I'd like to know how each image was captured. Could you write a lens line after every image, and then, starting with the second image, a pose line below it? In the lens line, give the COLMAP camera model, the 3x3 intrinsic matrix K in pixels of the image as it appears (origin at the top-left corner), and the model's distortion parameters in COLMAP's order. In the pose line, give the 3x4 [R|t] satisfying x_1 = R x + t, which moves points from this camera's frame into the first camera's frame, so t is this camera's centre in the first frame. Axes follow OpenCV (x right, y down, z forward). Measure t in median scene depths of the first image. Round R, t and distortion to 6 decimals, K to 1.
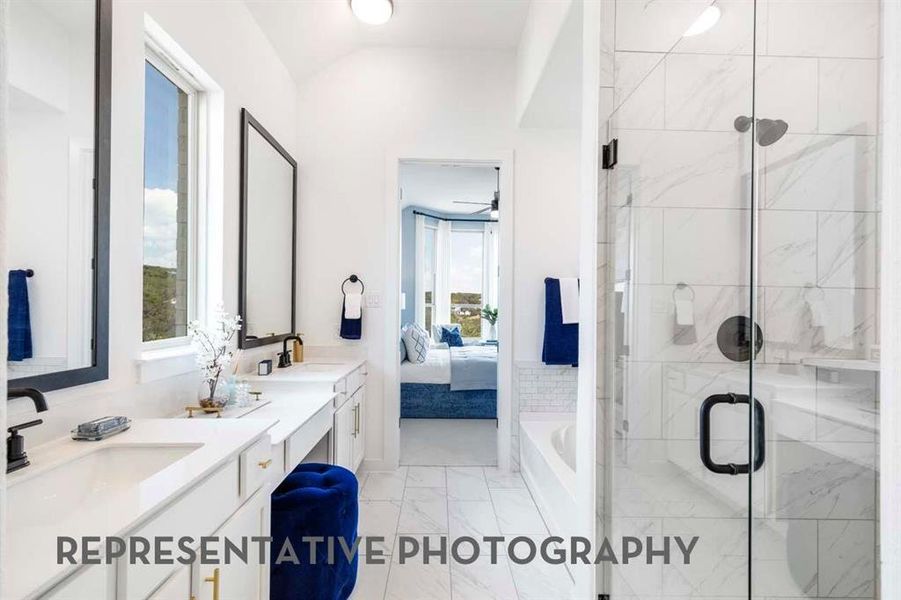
lens RADIAL K [[411.5, 0, 452.5], [0, 411.5, 306.1], [0, 0, 1]] dist [0.006858, -0.000272]
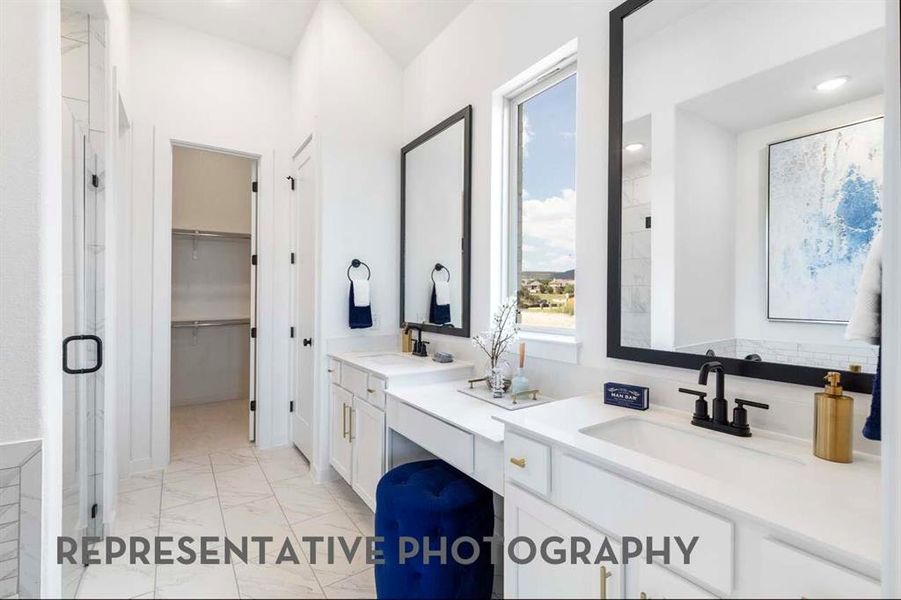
lens RADIAL K [[411.5, 0, 456.2], [0, 411.5, 295.4], [0, 0, 1]] dist [0.006858, -0.000272]
pose [[-0.839267, -0.011302, -0.543602, 0.057023], [-0.007740, 0.999931, -0.008839, 0.009304], [0.543664, -0.003211, -0.839297, 1.748853]]
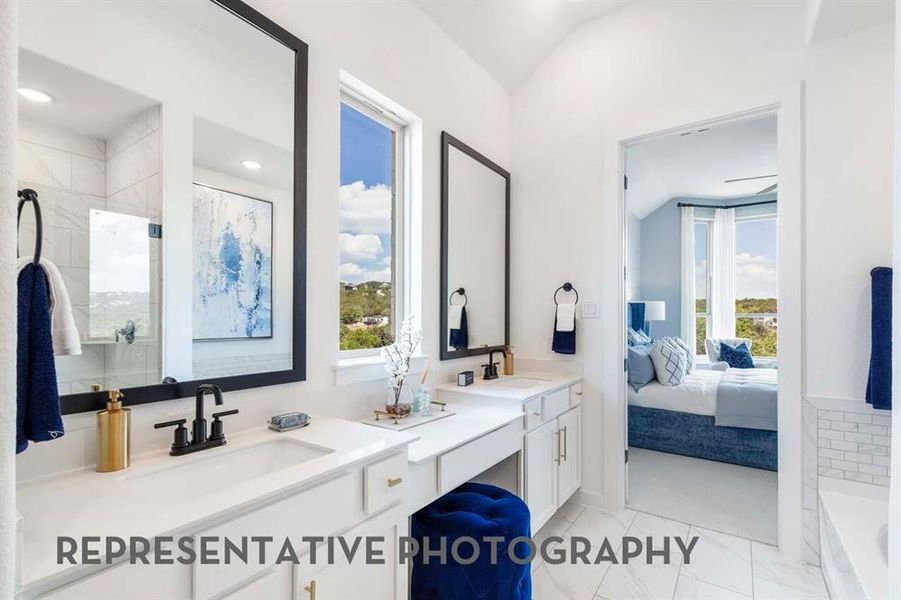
lens RADIAL K [[411.5, 0, 442.2], [0, 411.5, 317.4], [0, 0, 1]] dist [0.006858, -0.000272]
pose [[0.798815, -0.012849, -0.601440, 0.093298], [0.012323, 0.999912, -0.004995, 0.001163], [0.601451, -0.003421, 0.798902, 0.123477]]
